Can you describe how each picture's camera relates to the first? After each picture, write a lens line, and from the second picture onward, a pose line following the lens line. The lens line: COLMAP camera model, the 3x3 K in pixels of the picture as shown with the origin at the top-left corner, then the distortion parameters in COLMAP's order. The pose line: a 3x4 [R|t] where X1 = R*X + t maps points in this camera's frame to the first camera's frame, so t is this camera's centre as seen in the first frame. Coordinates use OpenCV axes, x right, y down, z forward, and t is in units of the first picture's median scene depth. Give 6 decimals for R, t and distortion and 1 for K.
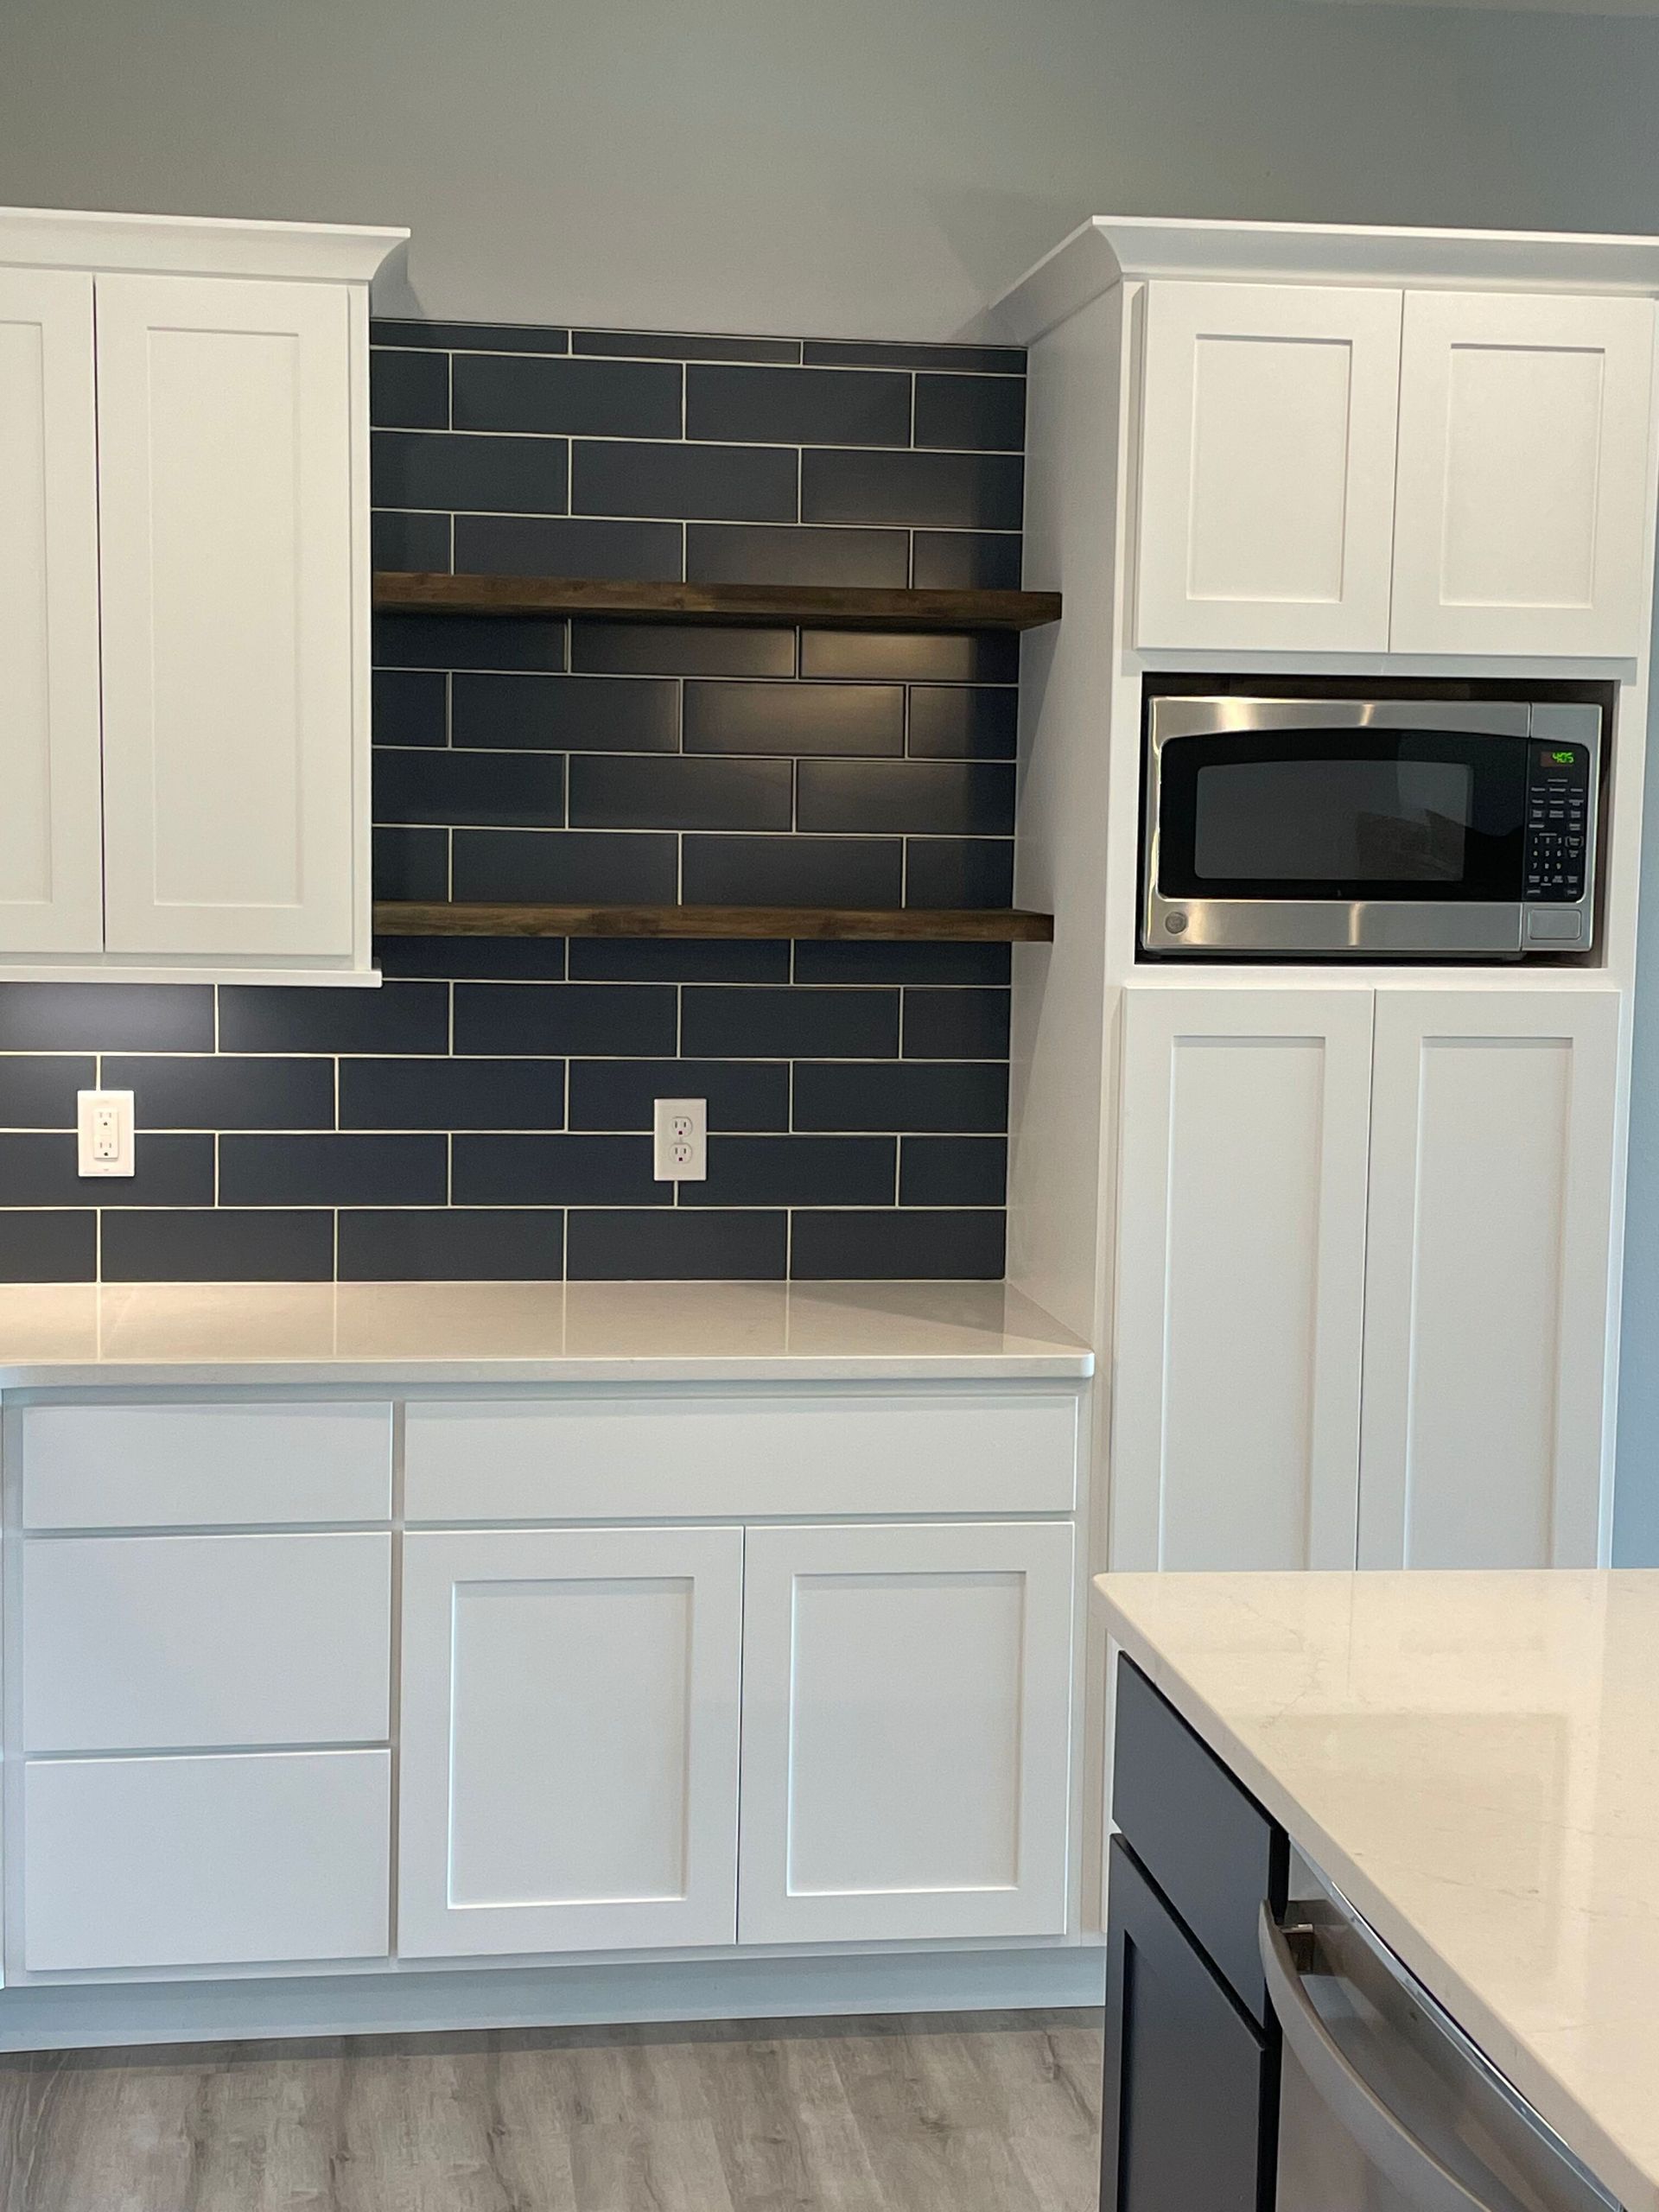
lens RADIAL K [[3092.1, 0, 827.0], [0, 3092.1, 1136.1], [0, 0, 1]] dist [0.114634, -0.011131]
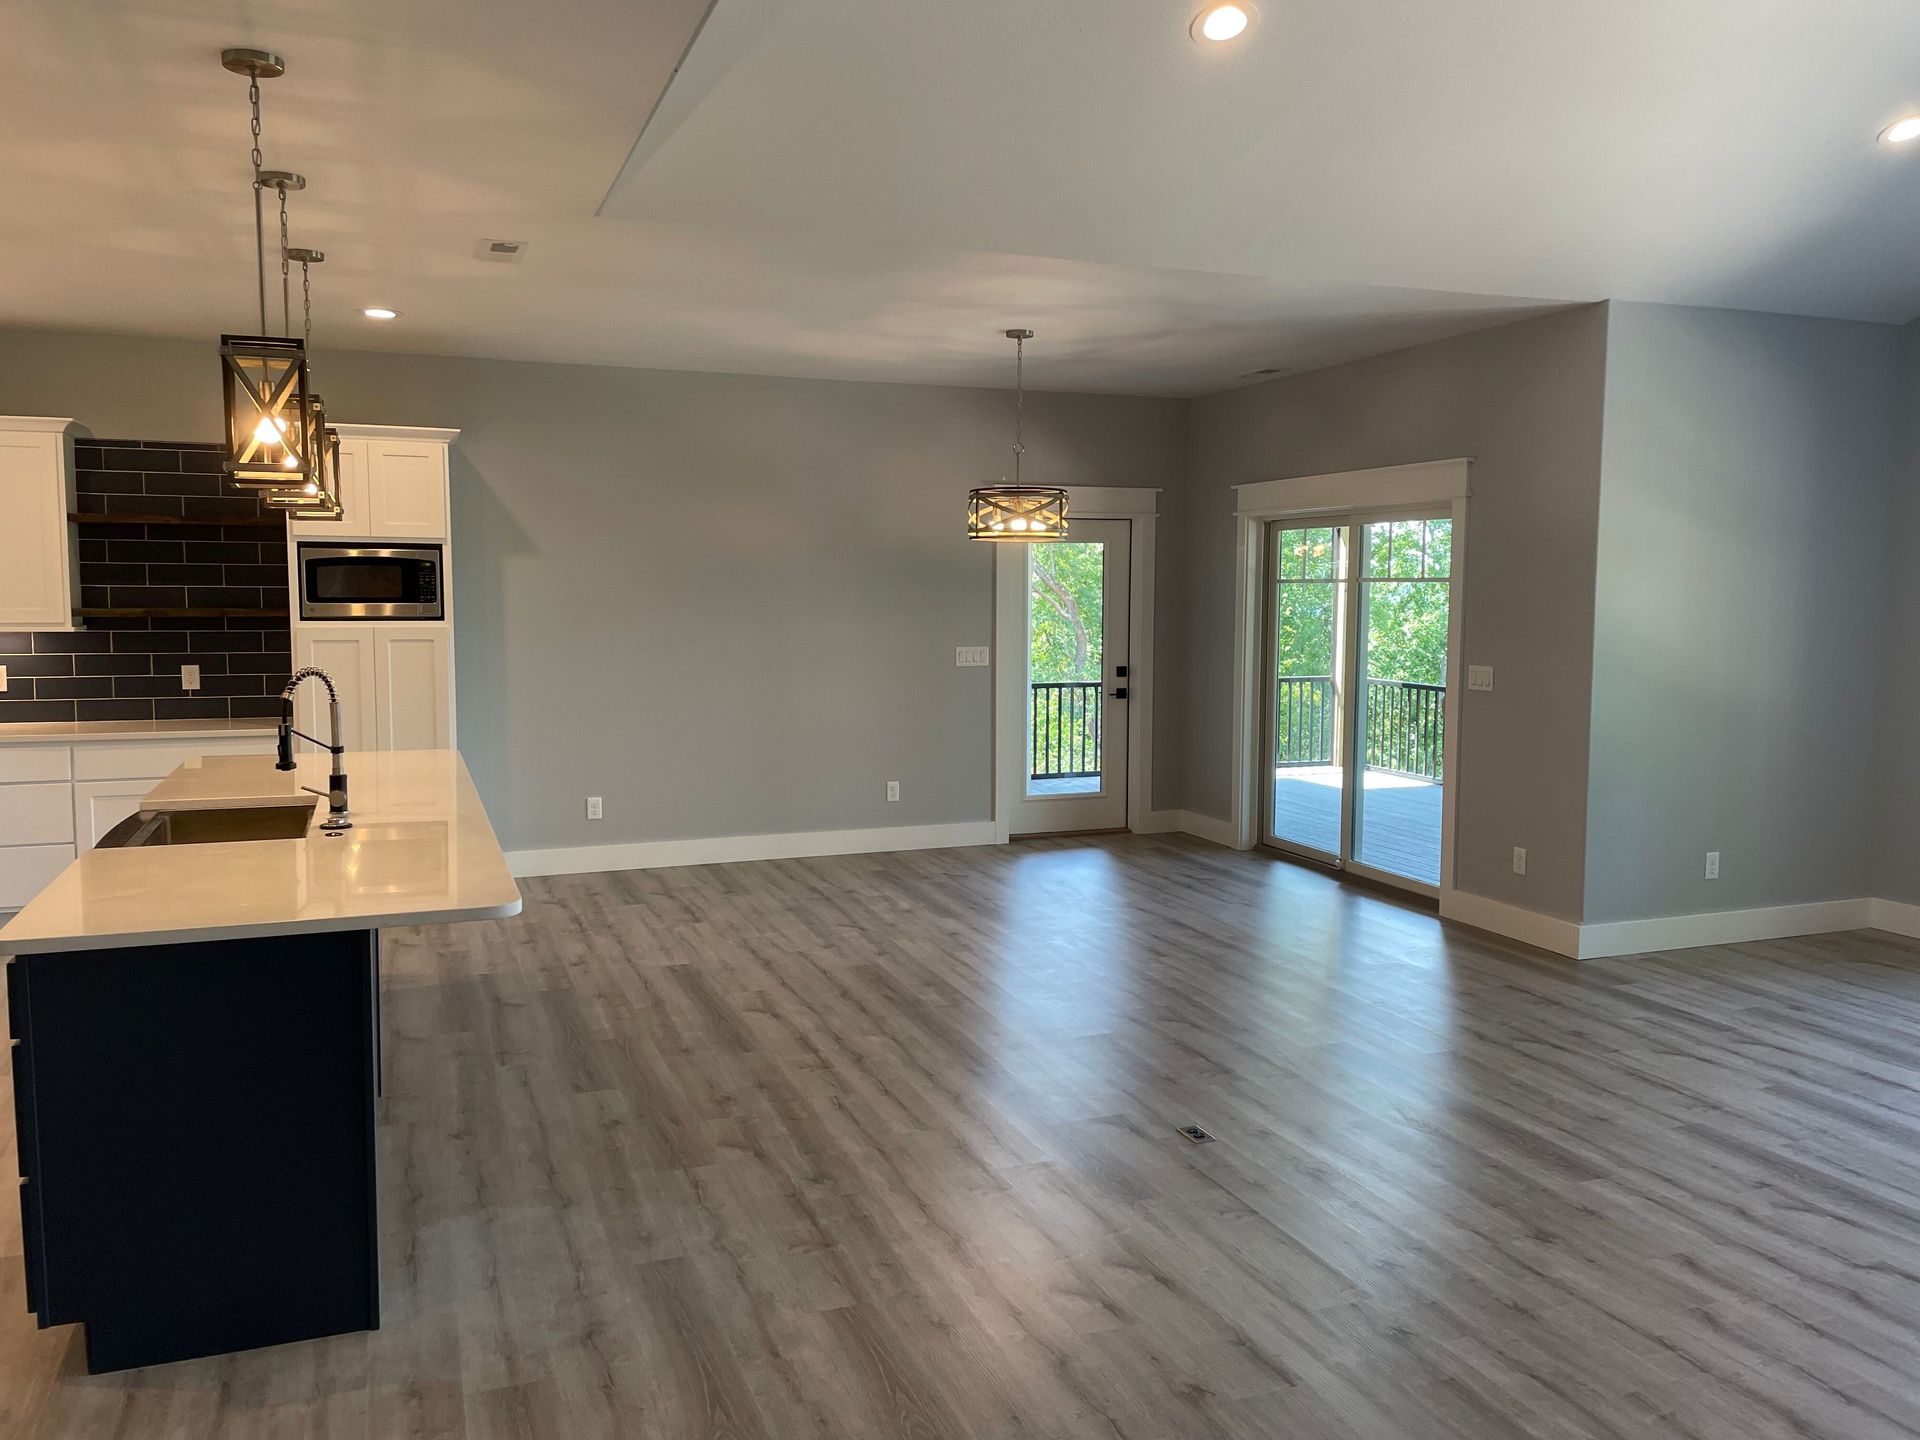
lens RADIAL K [[1416.1, 0, 975.4], [0, 1416.1, 702.1], [0, 0, 1]] dist [0.093566, -0.114220]
pose [[0.978251, -0.027398, 0.205605, 0.482114], [0.031772, 0.999333, -0.018003, 0.086611], [-0.204975, 0.024144, 0.978469, -0.739482]]
